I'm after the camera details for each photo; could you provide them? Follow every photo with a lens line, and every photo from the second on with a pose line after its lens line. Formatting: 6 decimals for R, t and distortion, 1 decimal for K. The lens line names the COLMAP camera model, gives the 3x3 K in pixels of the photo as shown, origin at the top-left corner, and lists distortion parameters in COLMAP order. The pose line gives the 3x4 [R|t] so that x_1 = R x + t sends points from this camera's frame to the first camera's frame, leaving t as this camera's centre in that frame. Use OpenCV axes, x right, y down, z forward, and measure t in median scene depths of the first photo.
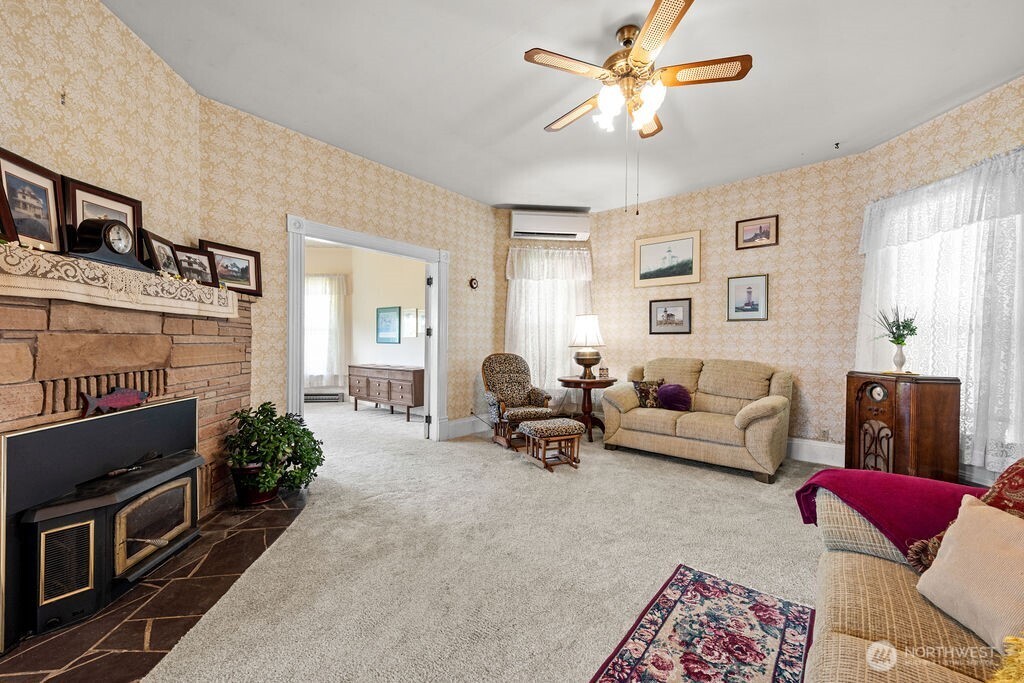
lens RADIAL K [[409.7, 0, 512.0], [0, 409.7, 342.7], [0, 0, 1]] dist [0.003390, -0.000065]
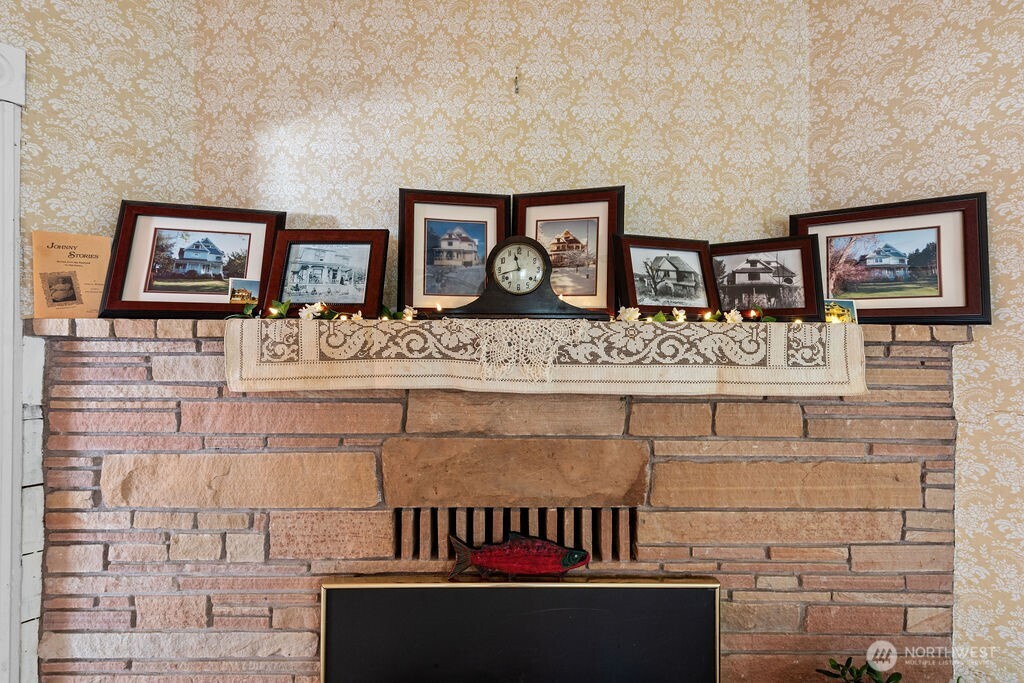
lens RADIAL K [[409.7, 0, 511.0], [0, 409.7, 344.7], [0, 0, 1]] dist [0.003390, -0.000065]
pose [[-0.084268, -0.018314, -0.996275, -0.348011], [-0.008495, 0.999808, -0.017660, -0.120469], [0.996407, 0.006975, -0.084408, 0.900701]]
